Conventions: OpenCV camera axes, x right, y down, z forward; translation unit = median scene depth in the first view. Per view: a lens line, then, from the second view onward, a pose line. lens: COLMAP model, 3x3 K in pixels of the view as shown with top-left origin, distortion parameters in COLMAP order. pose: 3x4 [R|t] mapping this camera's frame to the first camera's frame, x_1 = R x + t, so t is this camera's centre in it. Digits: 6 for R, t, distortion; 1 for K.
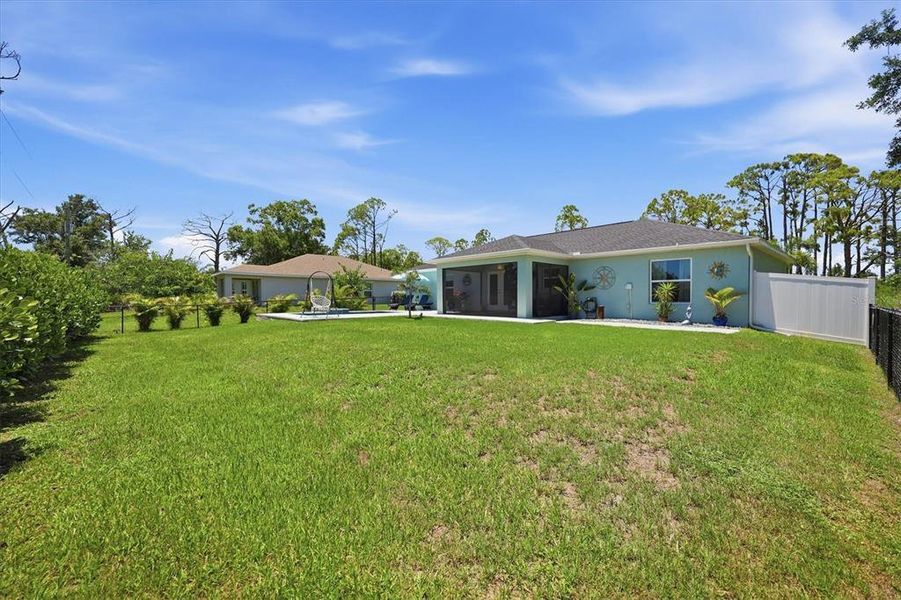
lens RADIAL K [[368.8, 0, 452.1], [0, 368.8, 298.7], [0, 0, 1]] dist [0.001190, 0.000076]
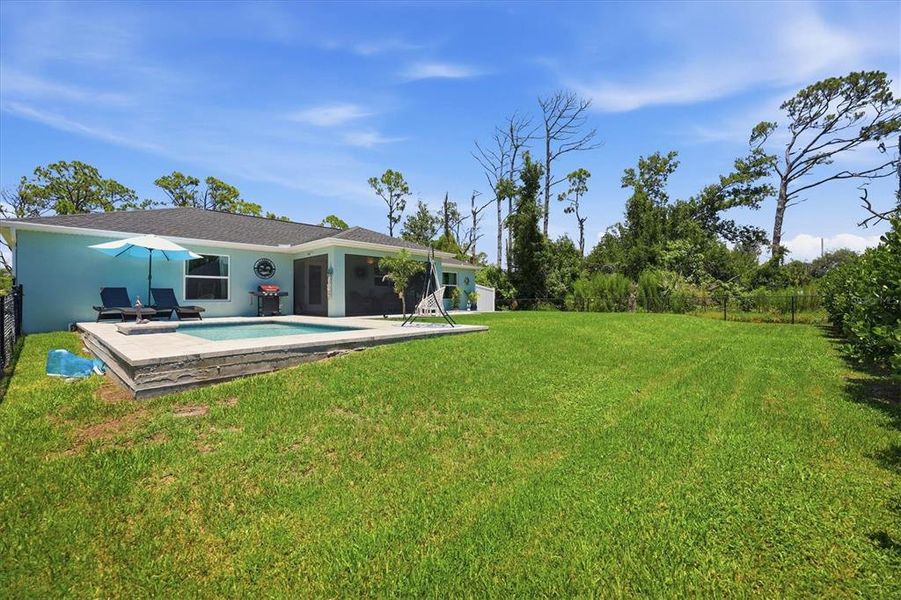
lens RADIAL K [[366.4, 0, 449.2], [0, 366.4, 302.5], [0, 0, 1]] dist [0.001067, 0.000197]
pose [[-0.095567, -0.008007, 0.995391, -0.273938], [0.007202, 0.999936, 0.008735, 0.002513], [-0.995397, 0.008004, -0.095504, 0.315910]]
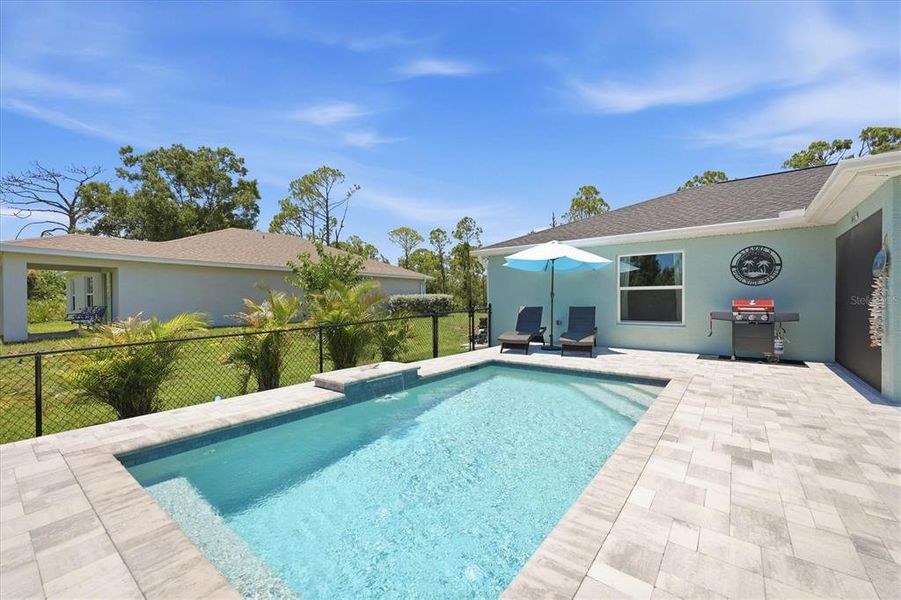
lens RADIAL K [[368.8, 0, 452.1], [0, 368.8, 298.7], [0, 0, 1]] dist [0.001190, 0.000076]
pose [[0.984167, -0.003874, 0.177202, -0.128824], [0.004926, 0.999973, -0.005499, -0.008349], [-0.177176, 0.006285, 0.984159, 0.308358]]
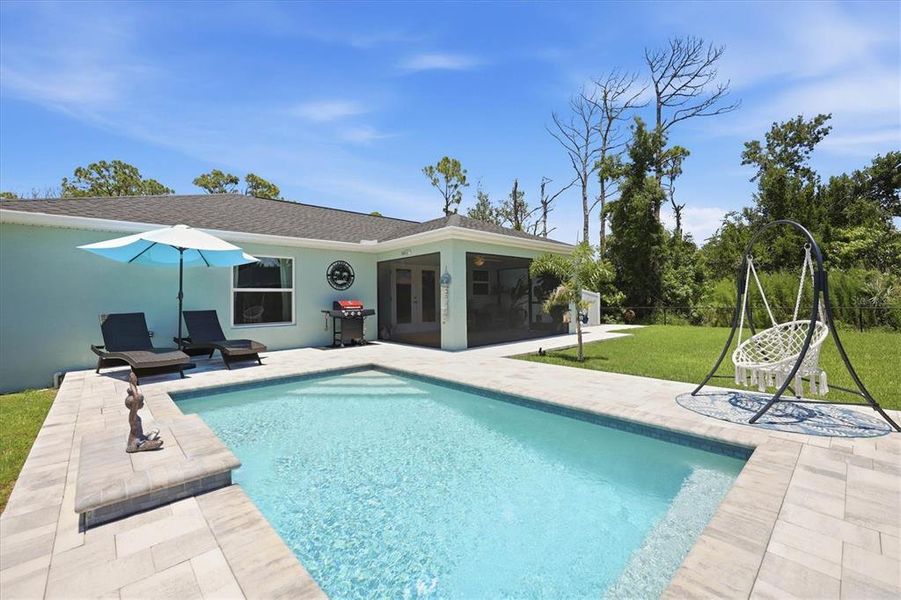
lens RADIAL K [[375.1, 0, 451.7], [0, 375.1, 297.0], [0, 0, 1]] dist [0.000467, 0.000287]
pose [[-0.018680, 0.005111, 0.999812, -0.183599], [0.015499, 0.999868, -0.004822, -0.008289], [-0.999705, 0.015406, -0.018757, 0.372660]]
